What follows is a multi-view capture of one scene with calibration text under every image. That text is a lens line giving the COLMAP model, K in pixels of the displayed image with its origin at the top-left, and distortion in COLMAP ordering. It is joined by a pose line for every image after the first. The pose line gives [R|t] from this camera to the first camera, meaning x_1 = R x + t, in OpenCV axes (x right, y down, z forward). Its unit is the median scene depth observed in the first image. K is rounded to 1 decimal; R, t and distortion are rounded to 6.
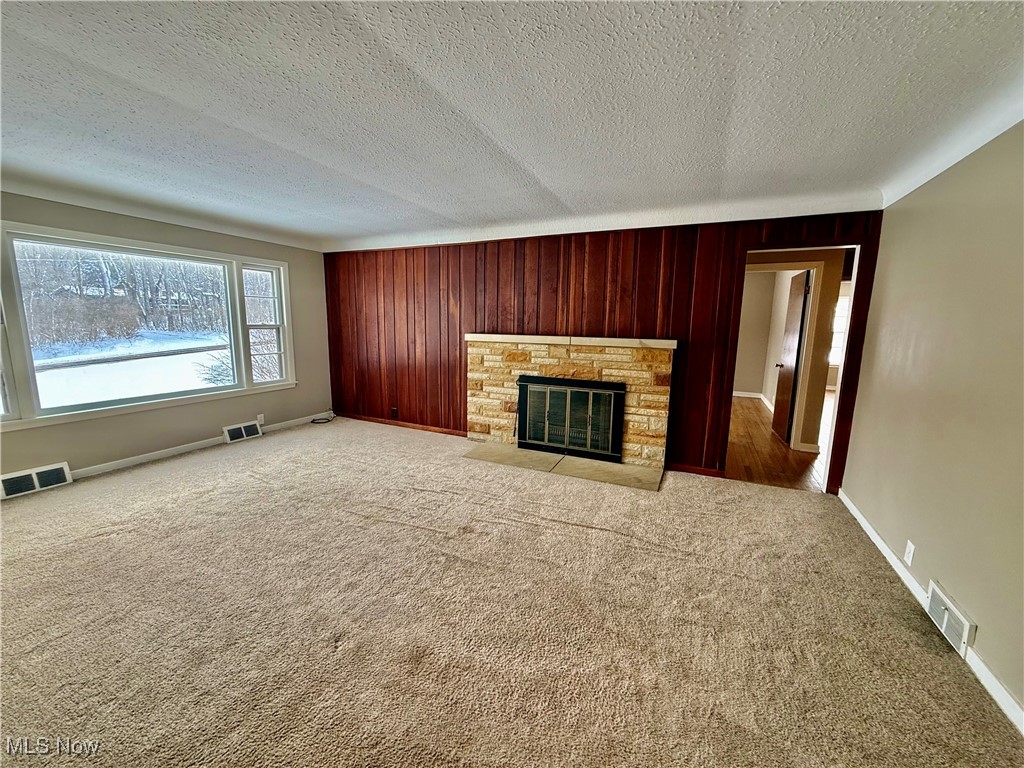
lens RADIAL K [[408.9, 0, 510.1], [0, 408.9, 385.4], [0, 0, 1]] dist [-0.000315, -0.000185]
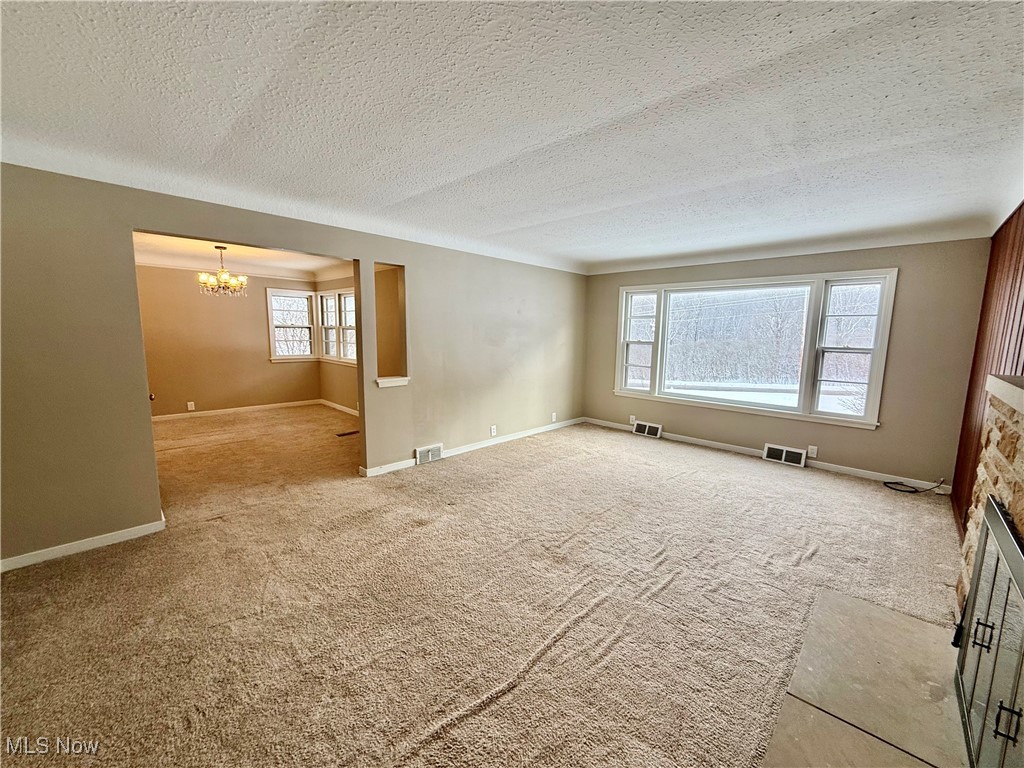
lens RADIAL K [[408.9, 0, 510.8], [0, 408.9, 385.1], [0, 0, 1]] dist [-0.000315, -0.000185]
pose [[-0.329023, 0.101882, -0.938810, 0.544562], [-0.167573, 0.972085, 0.164223, -0.118566], [0.929335, 0.211352, -0.302766, 0.774432]]
